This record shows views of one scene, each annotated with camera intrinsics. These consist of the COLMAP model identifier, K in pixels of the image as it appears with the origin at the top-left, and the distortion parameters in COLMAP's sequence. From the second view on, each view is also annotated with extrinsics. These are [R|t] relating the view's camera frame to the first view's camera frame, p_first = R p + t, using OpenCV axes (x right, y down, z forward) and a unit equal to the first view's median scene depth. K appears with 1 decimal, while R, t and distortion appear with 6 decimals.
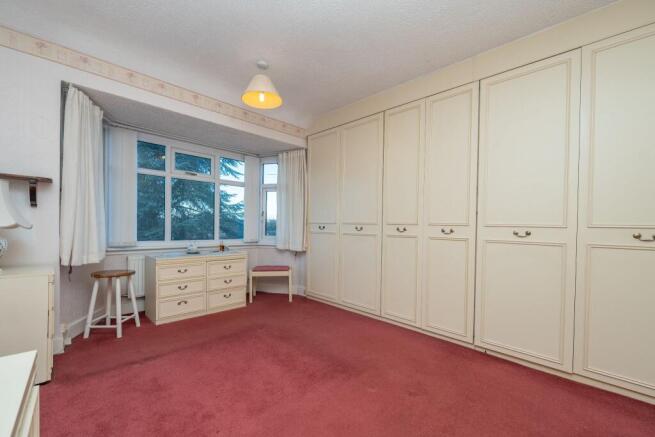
lens RADIAL K [[275.6, 0, 338.4], [0, 275.6, 230.6], [0, 0, 1]] dist [0.000290, 0.000008]
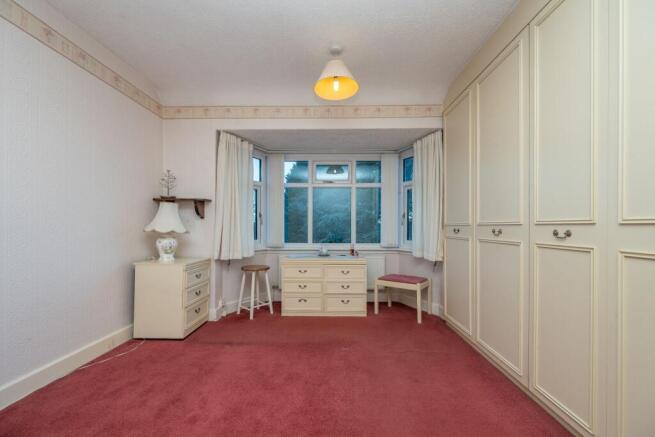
lens RADIAL K [[272.7, 0, 335.9], [0, 272.7, 226.9], [0, 0, 1]] dist [-0.001088, -0.000309]
pose [[0.676298, -0.015559, -0.736464, 0.307342], [-0.001878, 0.999737, -0.022846, -0.005319], [0.736626, 0.016834, 0.676091, 0.343399]]
